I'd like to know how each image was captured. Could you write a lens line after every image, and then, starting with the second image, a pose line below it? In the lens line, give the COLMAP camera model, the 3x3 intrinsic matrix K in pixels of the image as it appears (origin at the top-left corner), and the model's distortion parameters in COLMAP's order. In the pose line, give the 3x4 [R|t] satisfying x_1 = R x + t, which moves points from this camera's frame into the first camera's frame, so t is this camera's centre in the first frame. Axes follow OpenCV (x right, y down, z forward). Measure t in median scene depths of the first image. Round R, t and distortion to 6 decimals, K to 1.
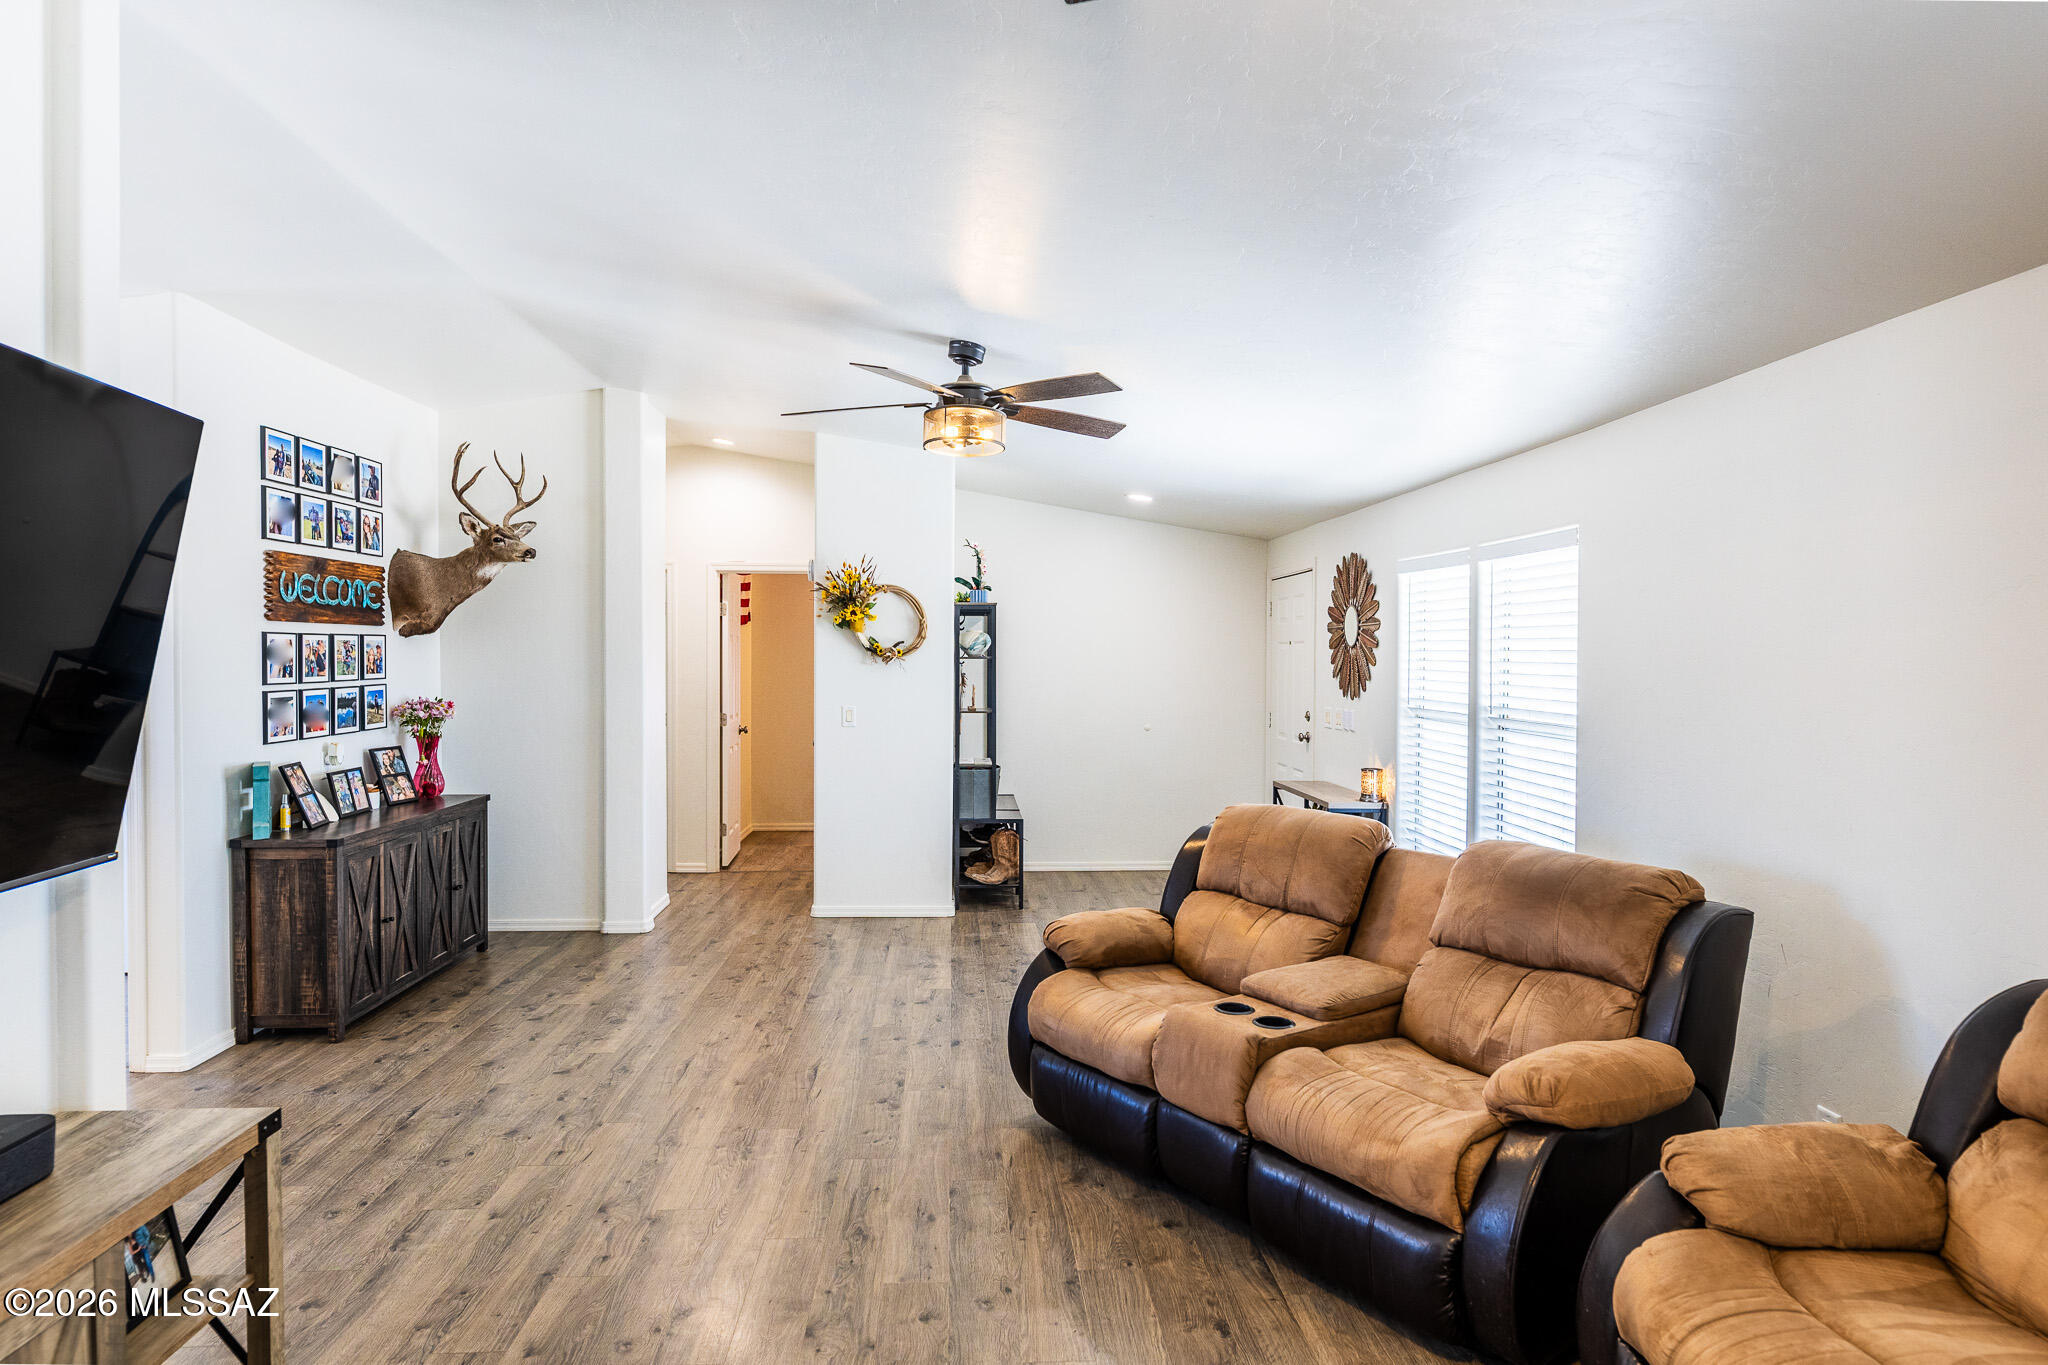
lens RADIAL K [[1142.7, 0, 1023.5], [0, 1142.7, 676.3], [0, 0, 1]] dist [-0.000444, 0.000514]
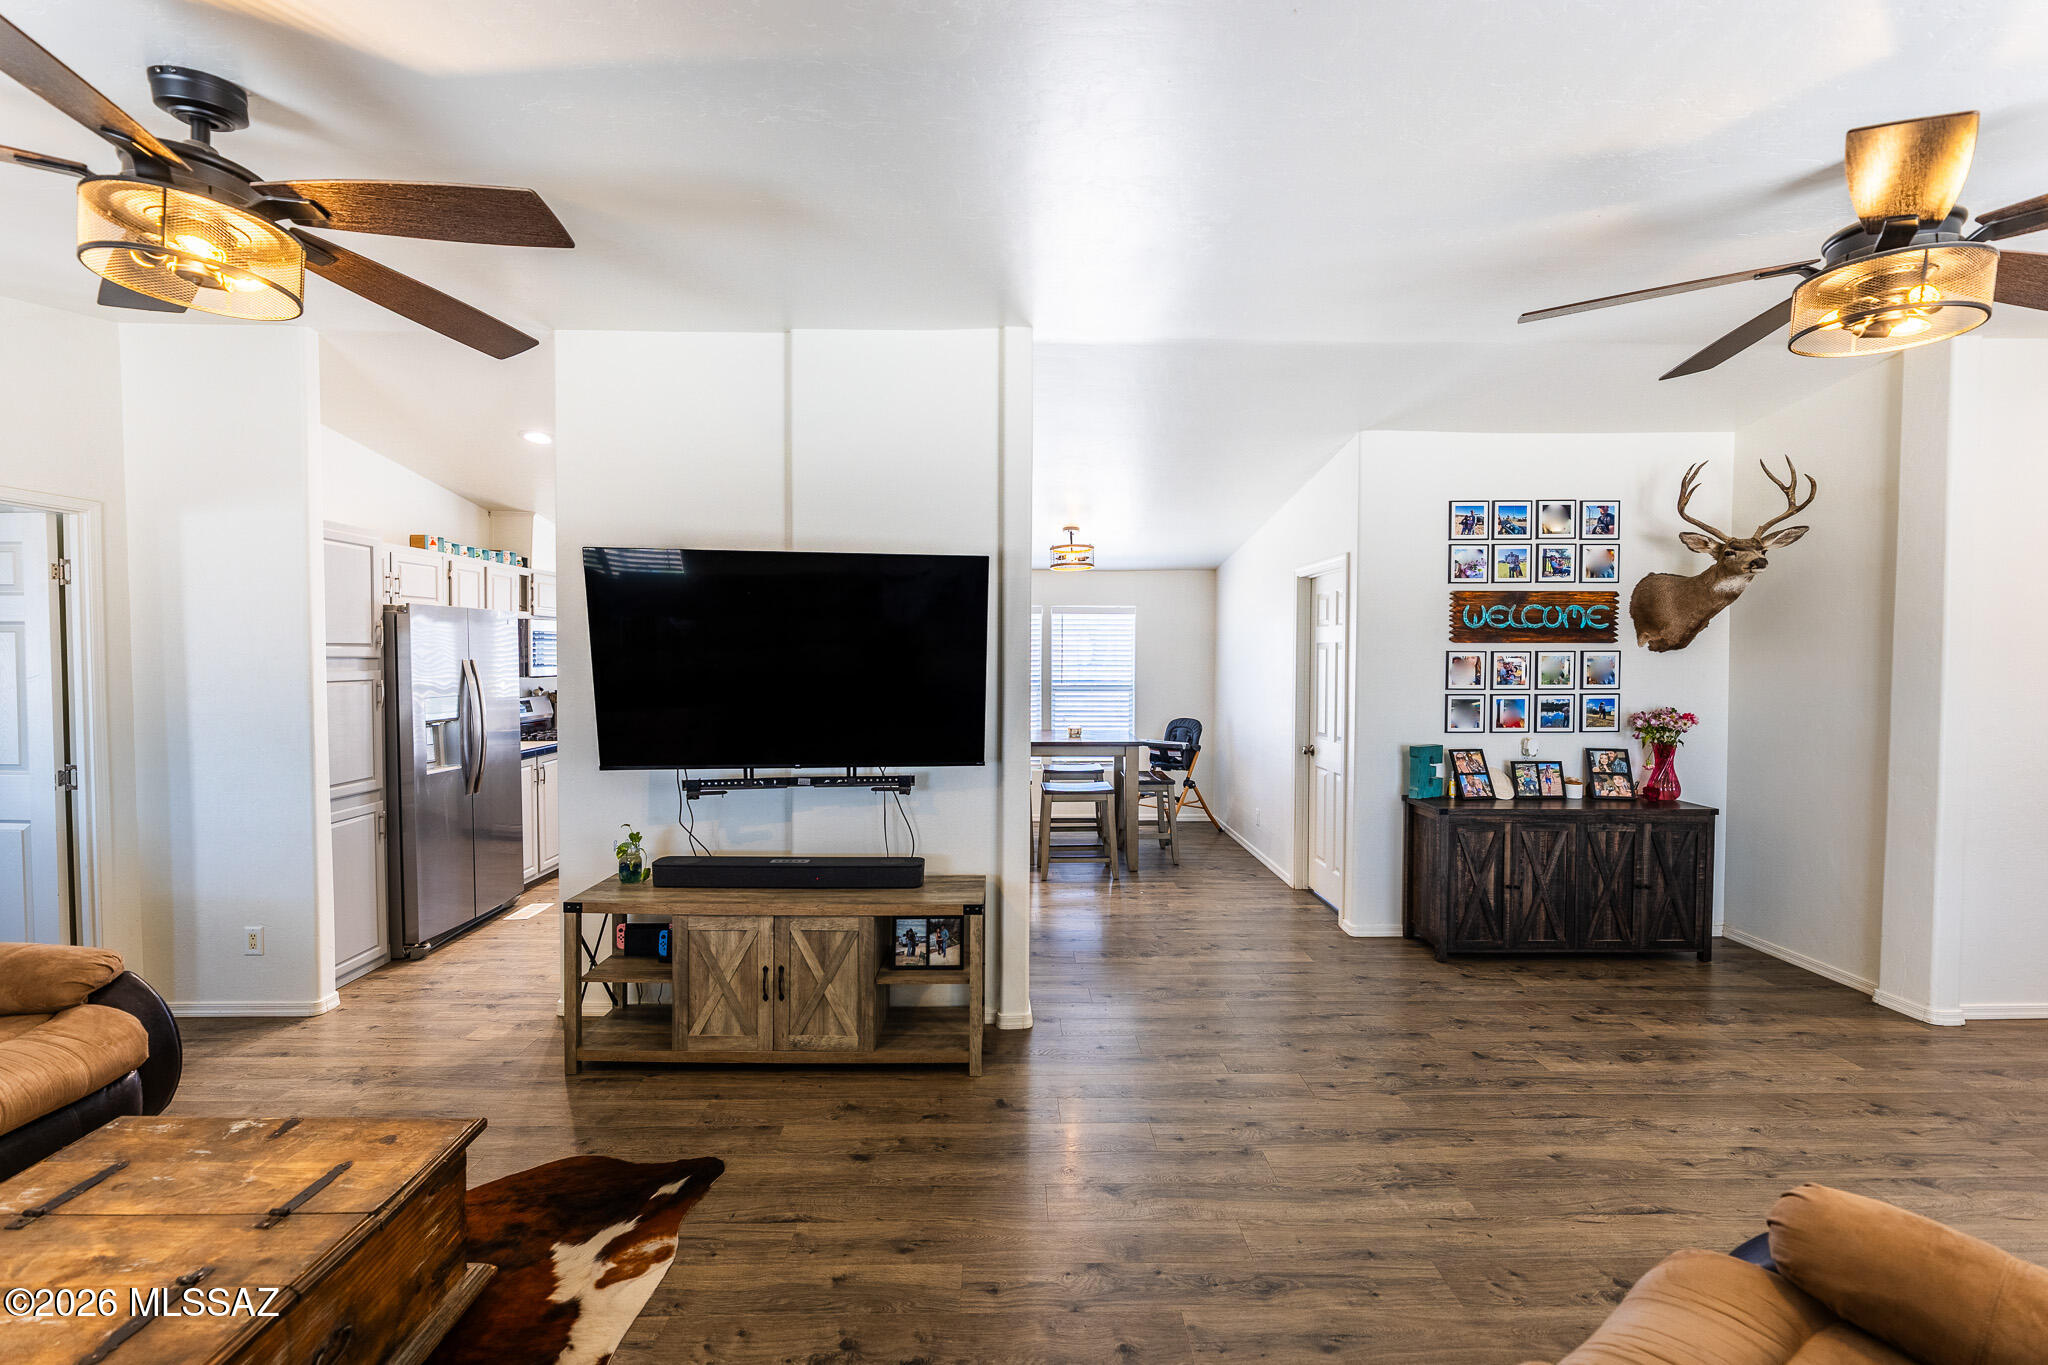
lens RADIAL K [[831.2, 0, 1022.3], [0, 831.2, 679.1], [0, 0, 1]] dist [-0.001838, -0.000178]
pose [[-0.041730, 0.029458, -0.998695, 0.321240], [-0.021488, 0.999308, 0.030374, -0.022053], [0.998898, 0.022727, -0.041068, 0.476859]]
